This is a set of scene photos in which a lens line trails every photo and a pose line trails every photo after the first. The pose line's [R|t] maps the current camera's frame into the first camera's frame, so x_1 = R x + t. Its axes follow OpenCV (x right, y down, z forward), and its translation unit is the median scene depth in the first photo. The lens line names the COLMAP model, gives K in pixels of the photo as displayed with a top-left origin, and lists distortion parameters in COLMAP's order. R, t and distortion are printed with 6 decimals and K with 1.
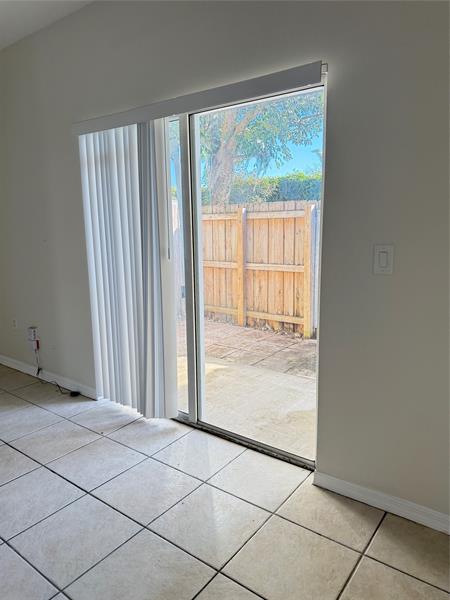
lens RADIAL K [[424.6, 0, 225.9], [0, 424.6, 314.4], [0, 0, 1]] dist [0.106557, -0.182324]
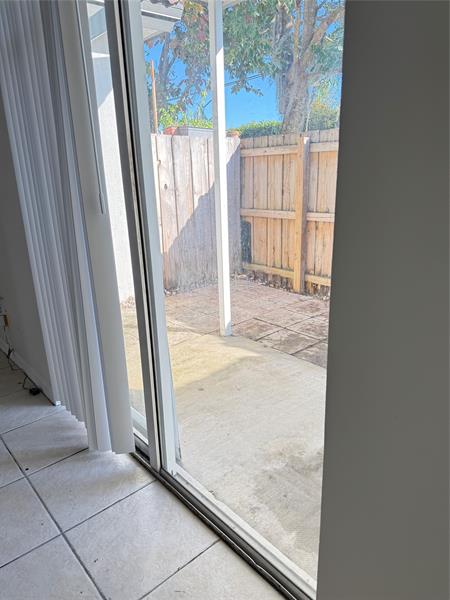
lens RADIAL K [[424.6, 0, 225.9], [0, 424.6, 314.4], [0, 0, 1]] dist [0.106557, -0.182324]
pose [[0.978653, 0.050462, -0.199229, 0.068251], [-0.026129, 0.992072, 0.122928, -0.028723], [0.203852, -0.115098, 0.972212, 0.194652]]
